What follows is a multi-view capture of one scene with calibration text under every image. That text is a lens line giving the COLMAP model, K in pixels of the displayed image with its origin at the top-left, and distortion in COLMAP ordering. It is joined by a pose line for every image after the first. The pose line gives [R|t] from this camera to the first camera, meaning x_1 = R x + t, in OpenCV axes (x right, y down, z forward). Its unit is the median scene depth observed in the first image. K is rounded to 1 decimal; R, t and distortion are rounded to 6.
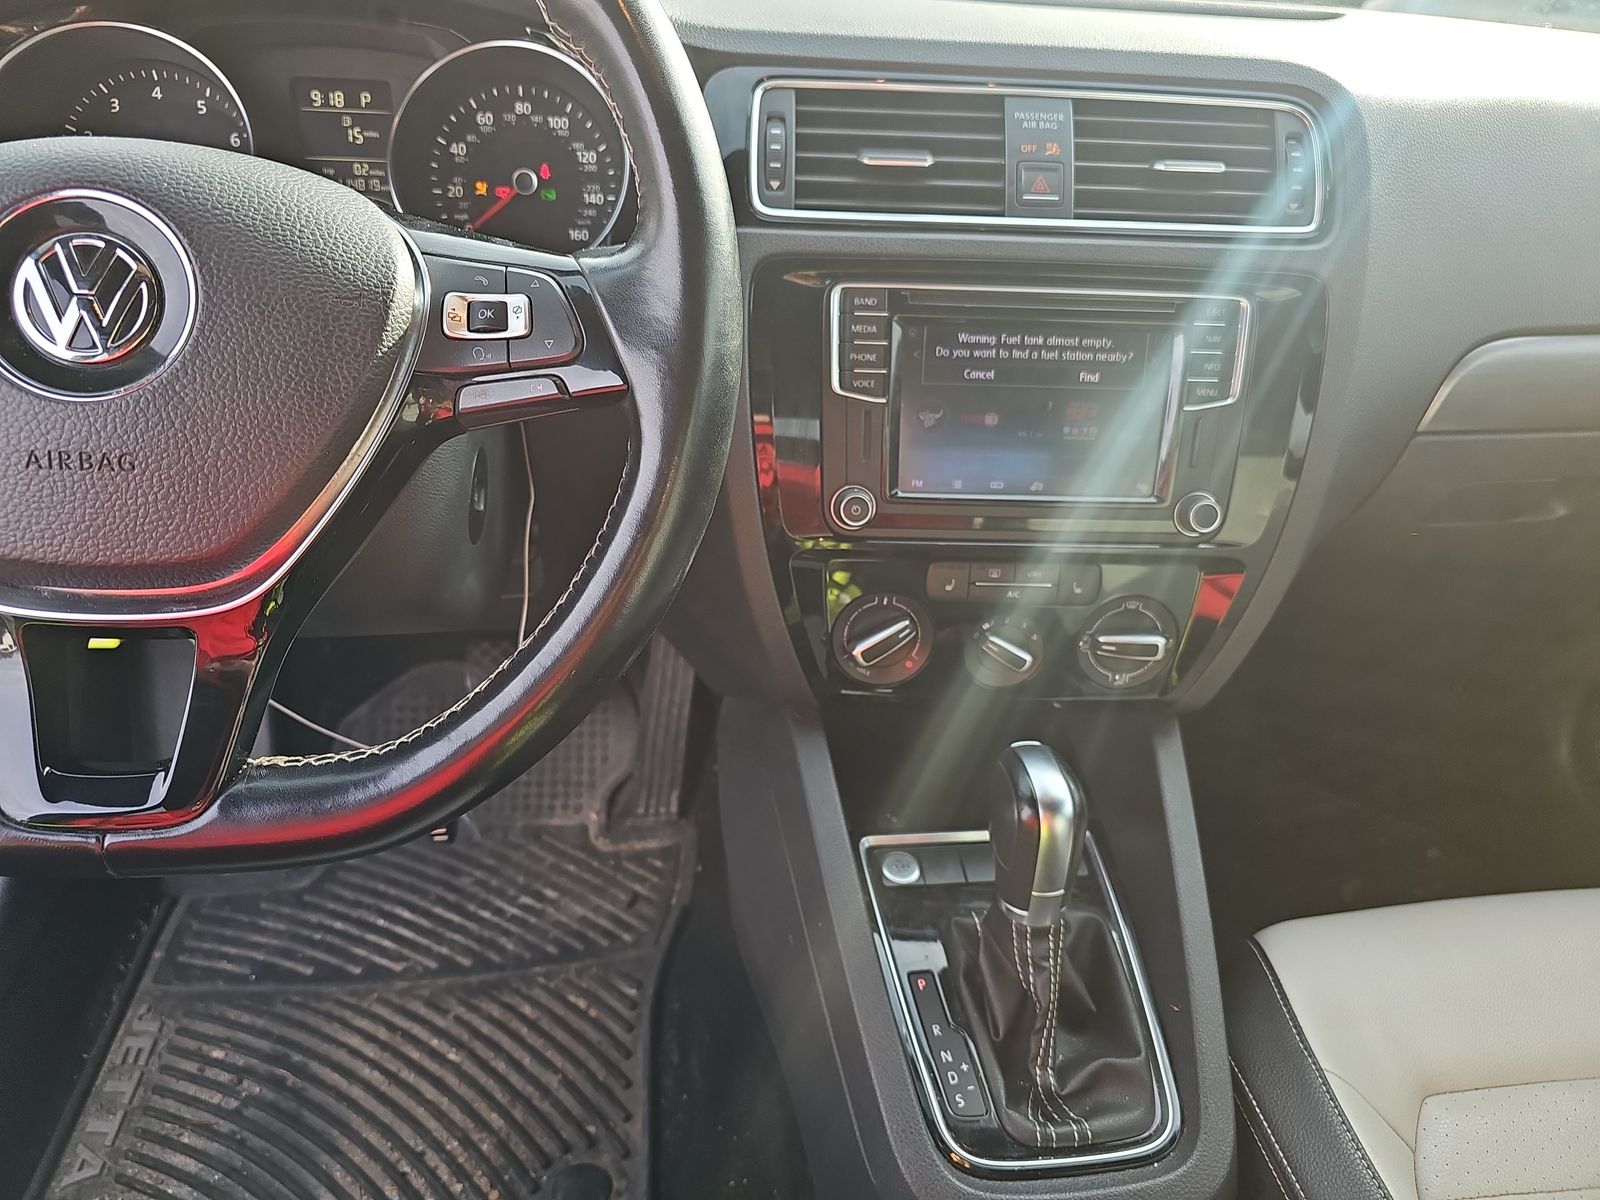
lens RADIAL K [[1050.2, 0, 769.6], [0, 1050.2, 588.1], [0, 0, 1]] dist [0.023729, -0.026196]
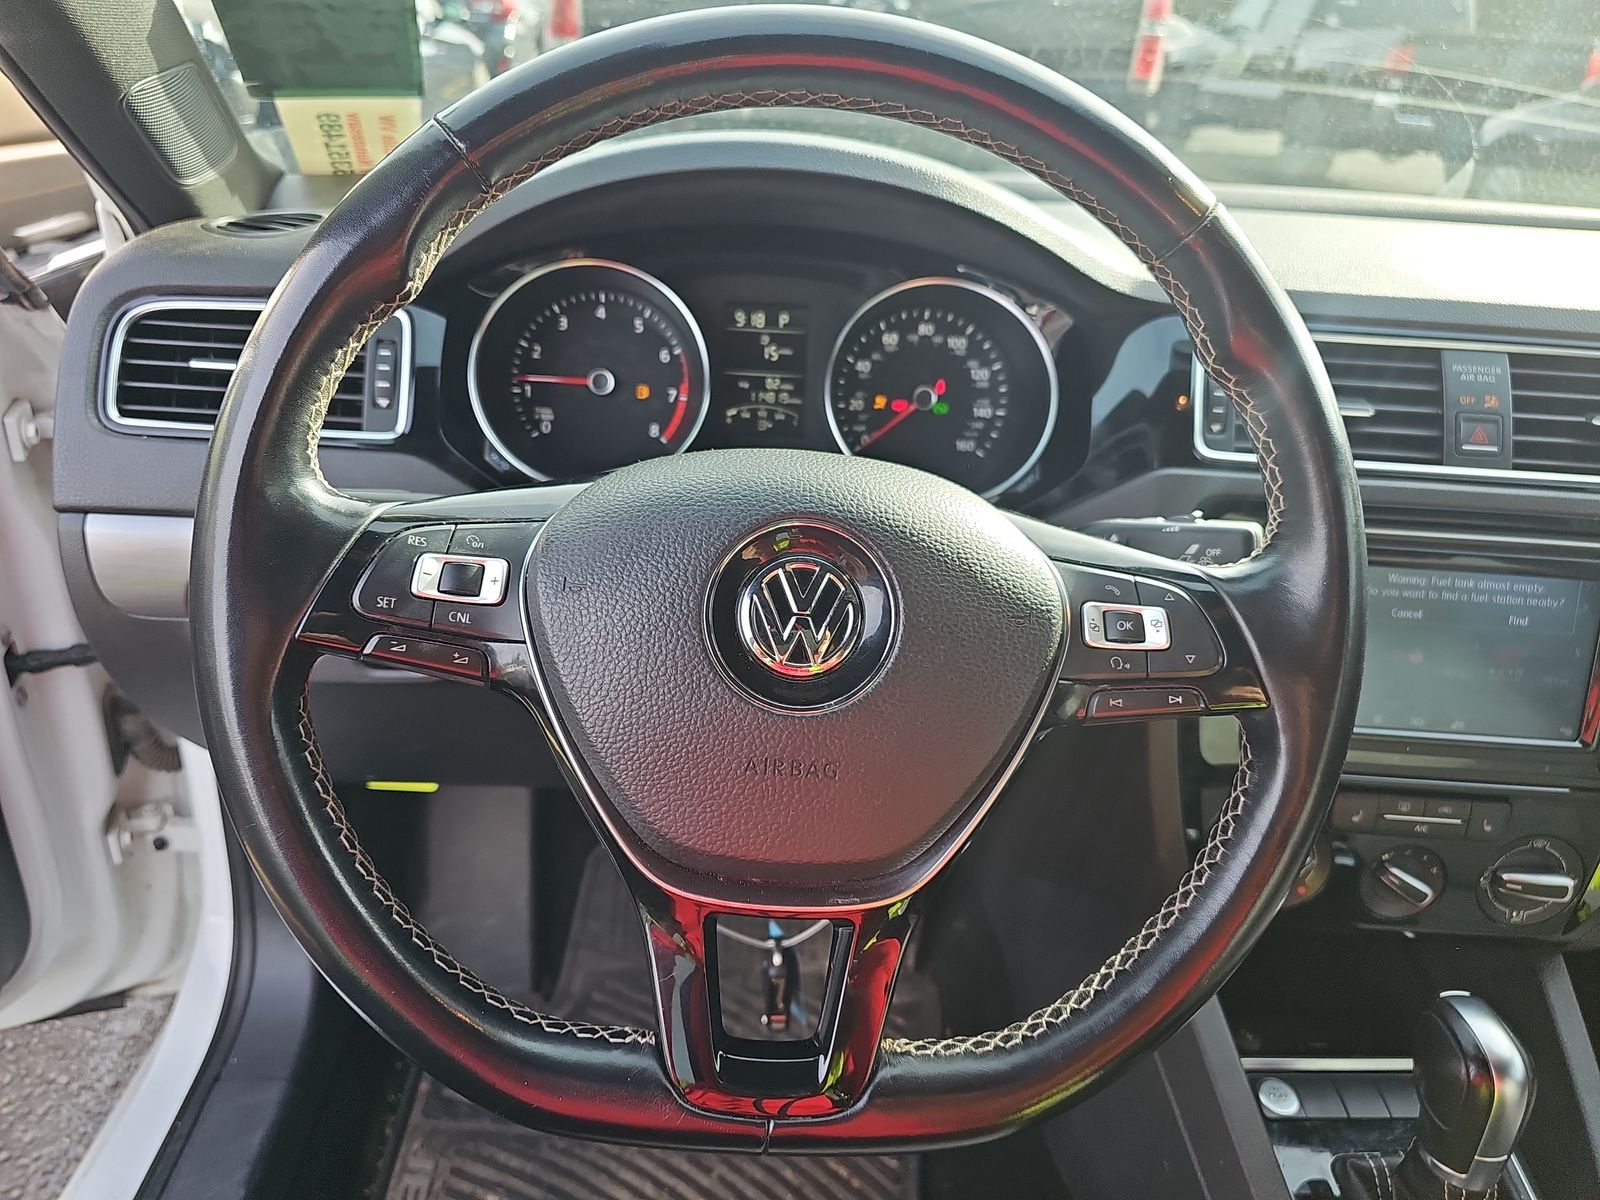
lens RADIAL K [[1050.2, 0, 792.9], [0, 1050.2, 595.5], [0, 0, 1]] dist [0.023729, -0.026196]
pose [[0.996797, 0.043487, -0.067111, -0.286346], [-0.048380, 0.996151, -0.073095, -0.106427], [0.063674, 0.076107, 0.995064, -0.038704]]
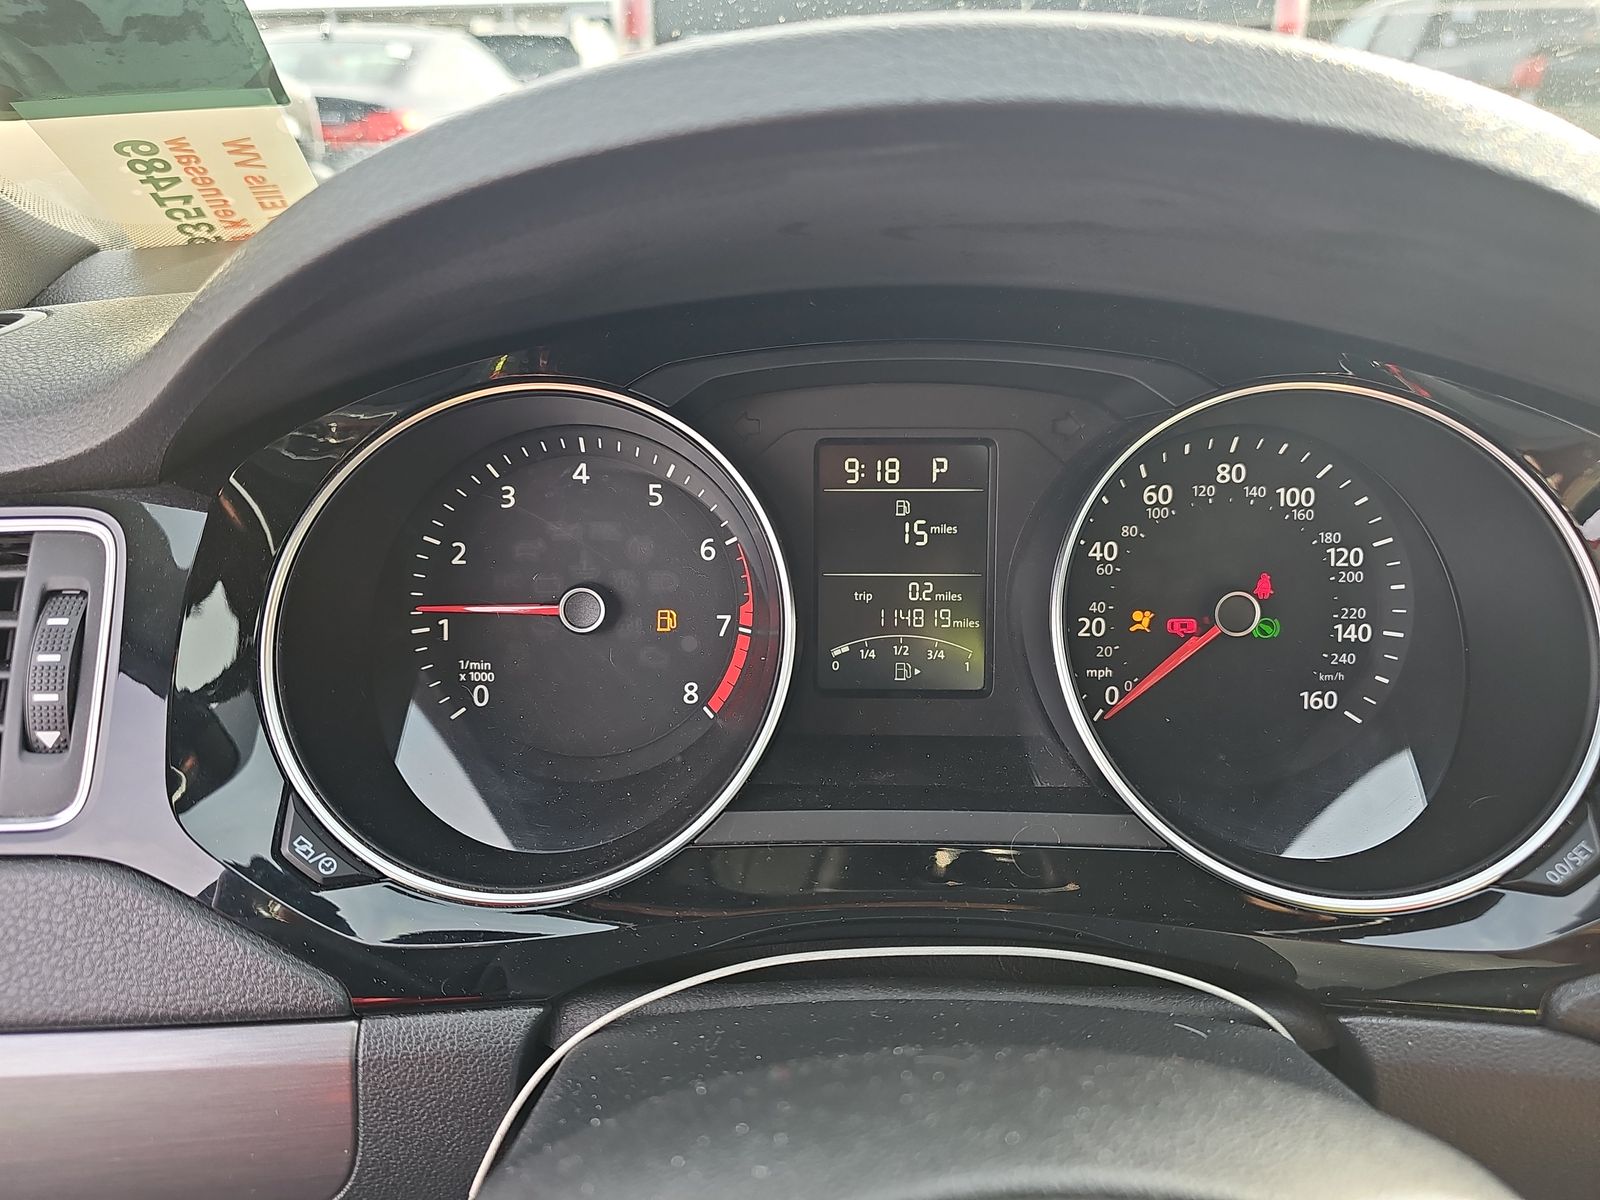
lens RADIAL K [[1050.2, 0, 788.4], [0, 1050.2, 591.4], [0, 0, 1]] dist [0.023729, -0.026196]
pose [[0.985895, 0.009997, -0.167066, -0.364240], [-0.030701, 0.992078, -0.121813, -0.329440], [0.164525, 0.125224, 0.978392, 0.465201]]
